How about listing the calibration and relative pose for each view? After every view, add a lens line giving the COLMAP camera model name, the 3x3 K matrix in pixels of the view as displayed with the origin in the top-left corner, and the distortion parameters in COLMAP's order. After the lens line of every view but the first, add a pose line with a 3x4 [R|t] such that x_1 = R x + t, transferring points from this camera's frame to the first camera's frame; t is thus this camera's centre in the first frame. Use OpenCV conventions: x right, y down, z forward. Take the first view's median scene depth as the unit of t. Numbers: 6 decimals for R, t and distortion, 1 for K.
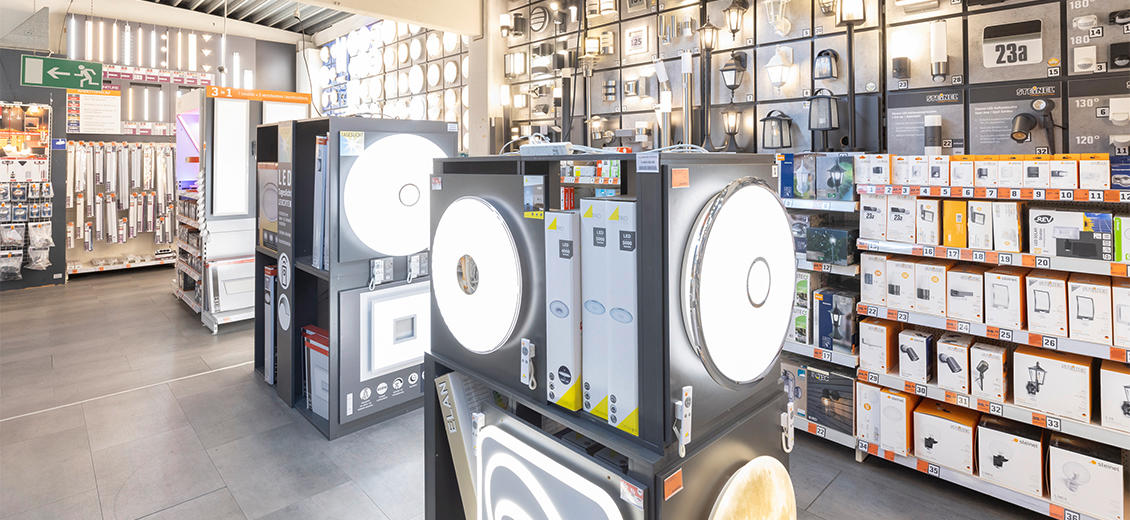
lens RADIAL K [[542.7, 0, 560.9], [0, 542.7, 222.8], [0, 0, 1]] dist [-0.001166, 0.000230]
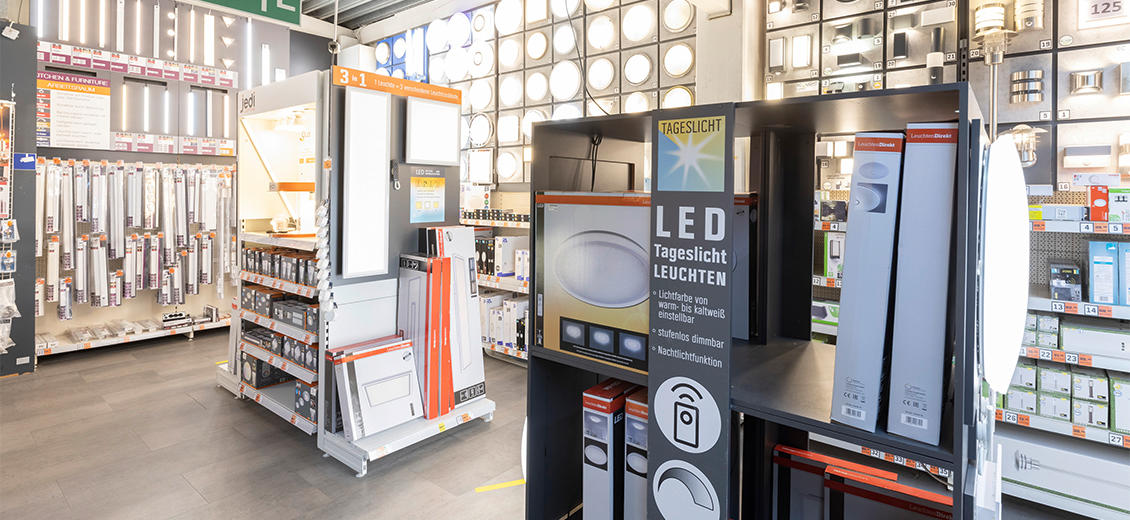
lens RADIAL K [[542.7, 0, 565.2], [0, 542.7, 258.1], [0, 0, 1]] dist [-0.001166, 0.000230]
pose [[0.994003, -0.002691, 0.109315, -0.314233], [0.002484, 0.999995, 0.002030, -0.024802], [-0.109320, -0.001746, 0.994005, 0.247660]]
